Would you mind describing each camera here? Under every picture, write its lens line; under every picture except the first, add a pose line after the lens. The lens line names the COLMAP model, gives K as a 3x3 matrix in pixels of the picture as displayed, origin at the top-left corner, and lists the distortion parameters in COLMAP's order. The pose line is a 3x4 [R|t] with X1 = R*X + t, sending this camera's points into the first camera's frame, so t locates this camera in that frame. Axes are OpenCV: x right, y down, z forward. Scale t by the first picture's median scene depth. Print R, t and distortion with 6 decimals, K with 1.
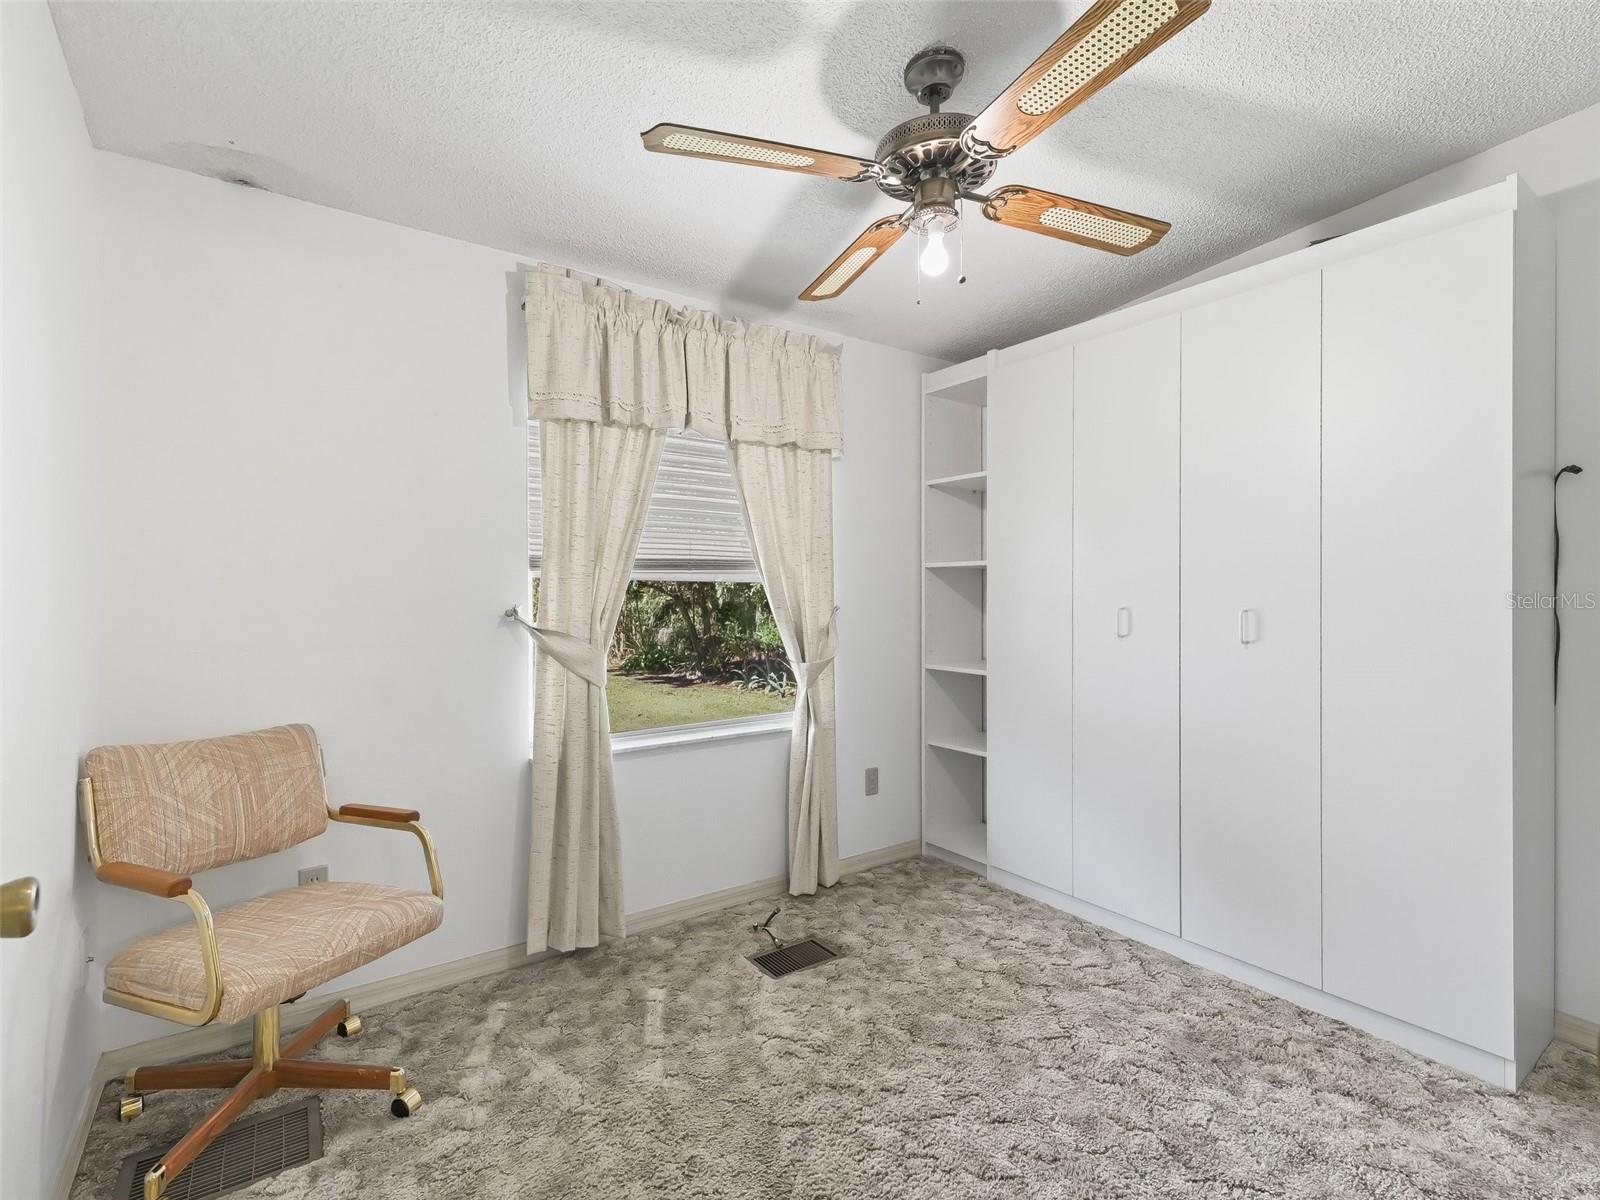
lens RADIAL K [[750.8, 0, 797.9], [0, 750.8, 600.5], [0, 0, 1]] dist [0.002214, -0.000264]
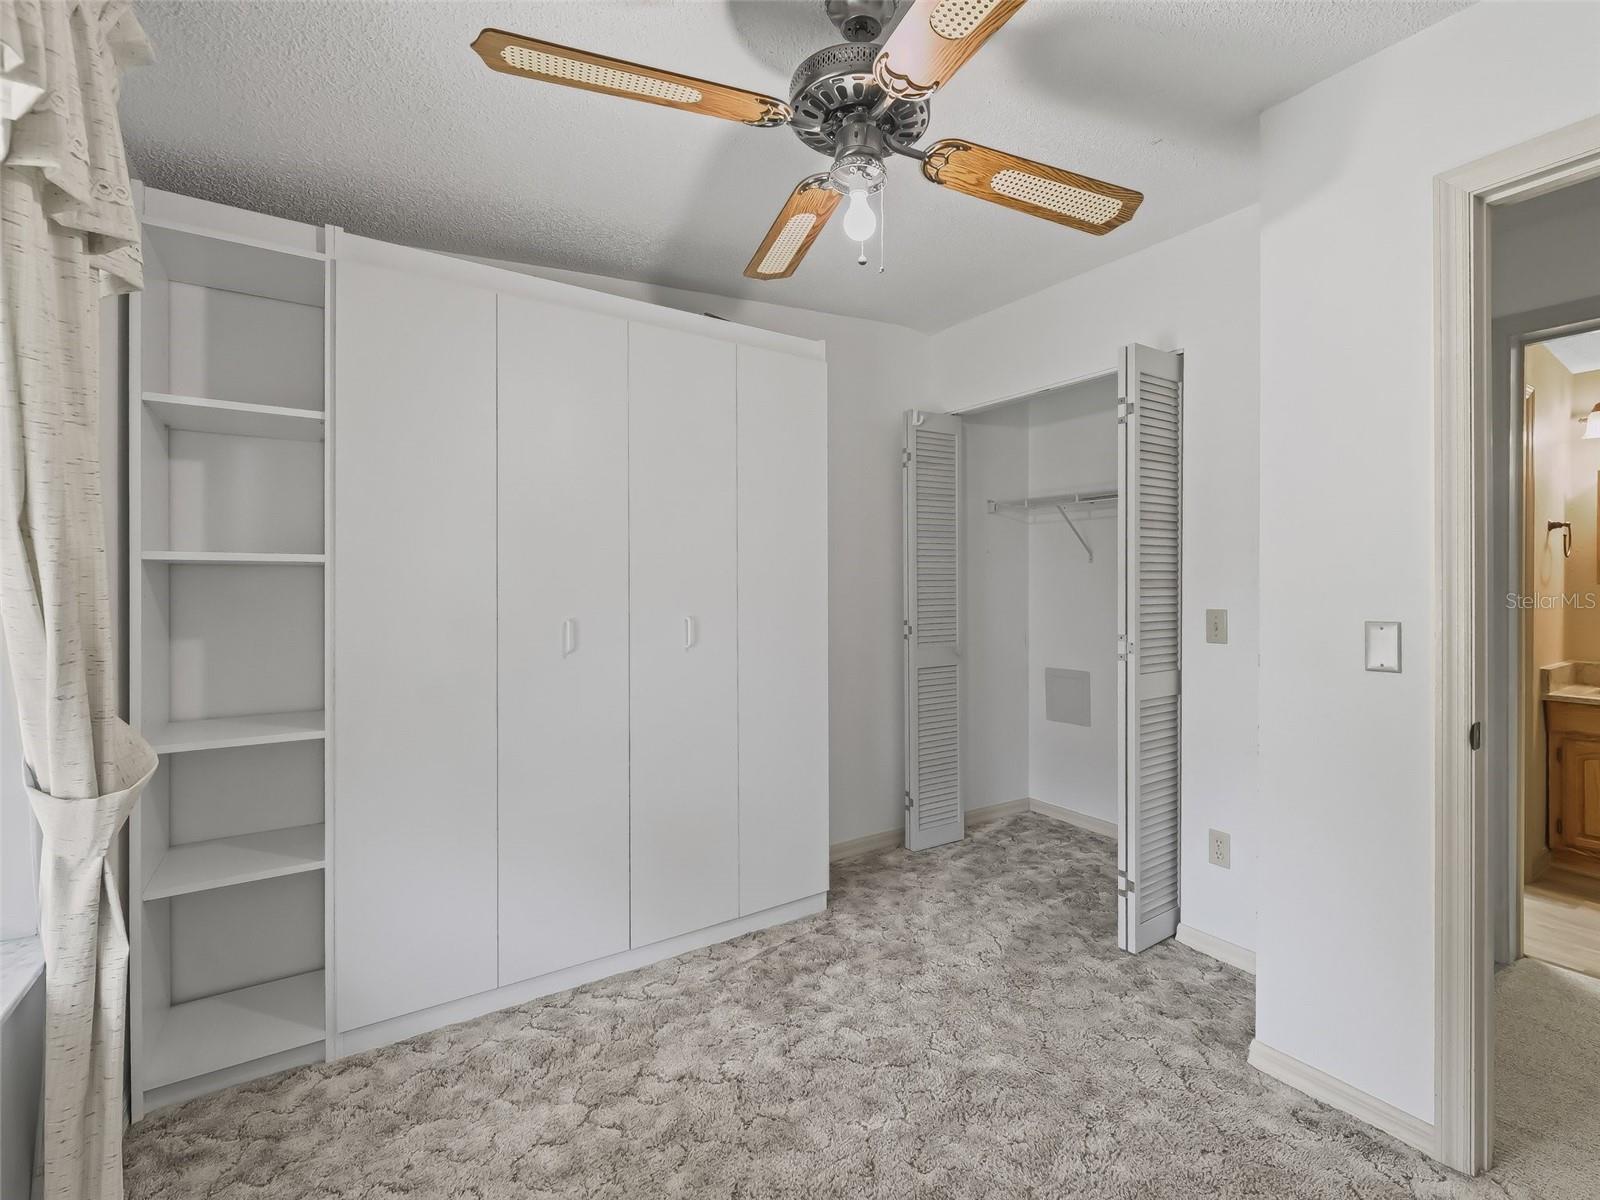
lens RADIAL K [[750.8, 0, 800.3], [0, 750.8, 587.3], [0, 0, 1]] dist [0.002214, -0.000264]
pose [[0.007131, -0.002621, 0.999971, -0.526183], [0.010883, 0.999938, 0.002543, -0.033518], [-0.999915, 0.010864, 0.007159, 0.833091]]
